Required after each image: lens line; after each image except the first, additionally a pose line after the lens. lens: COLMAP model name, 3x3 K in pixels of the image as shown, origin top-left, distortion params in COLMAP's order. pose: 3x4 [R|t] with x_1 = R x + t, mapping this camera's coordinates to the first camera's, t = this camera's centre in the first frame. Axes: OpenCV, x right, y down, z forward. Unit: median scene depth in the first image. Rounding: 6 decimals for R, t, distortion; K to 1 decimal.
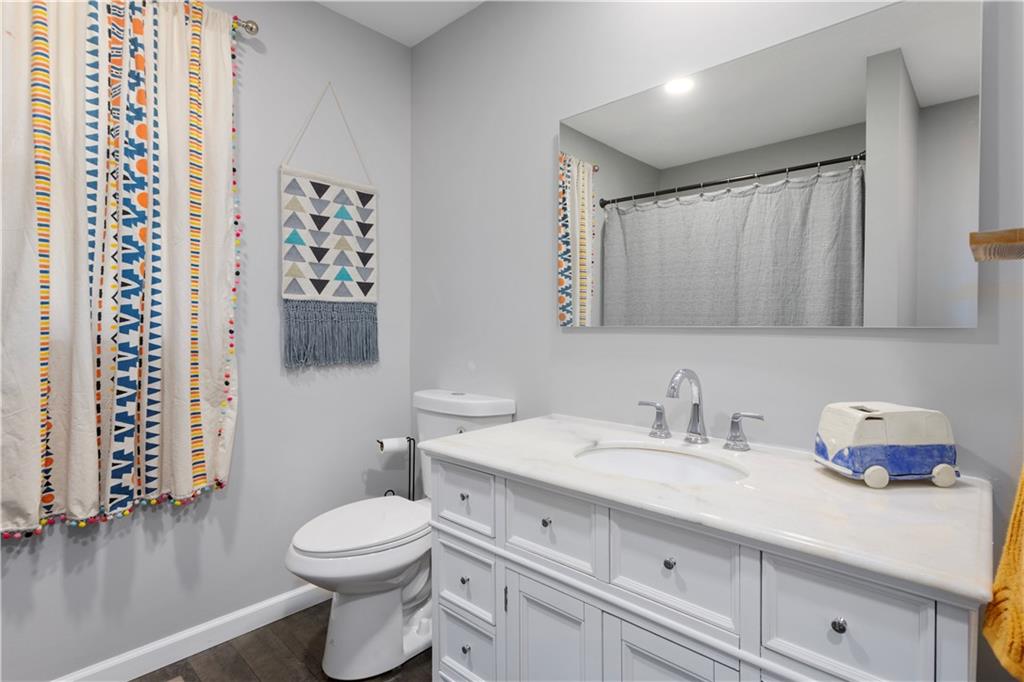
lens RADIAL K [[499.4, 0, 501.3], [0, 499.4, 330.6], [0, 0, 1]] dist [0.003099, 0.000068]
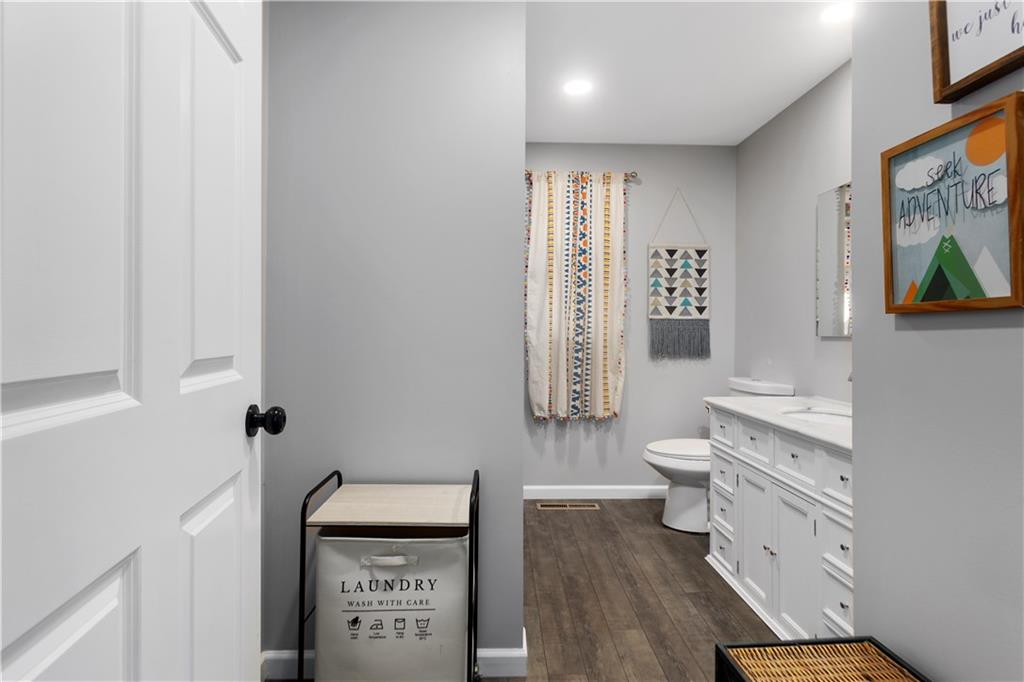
lens RADIAL K [[499.4, 0, 510.0], [0, 499.4, 331.5], [0, 0, 1]] dist [0.003099, 0.000068]
pose [[0.709183, 0.006695, -0.704993, 0.568576], [-0.012996, 0.999909, -0.003577, -0.005467], [0.704905, 0.011699, 0.709206, -0.744588]]
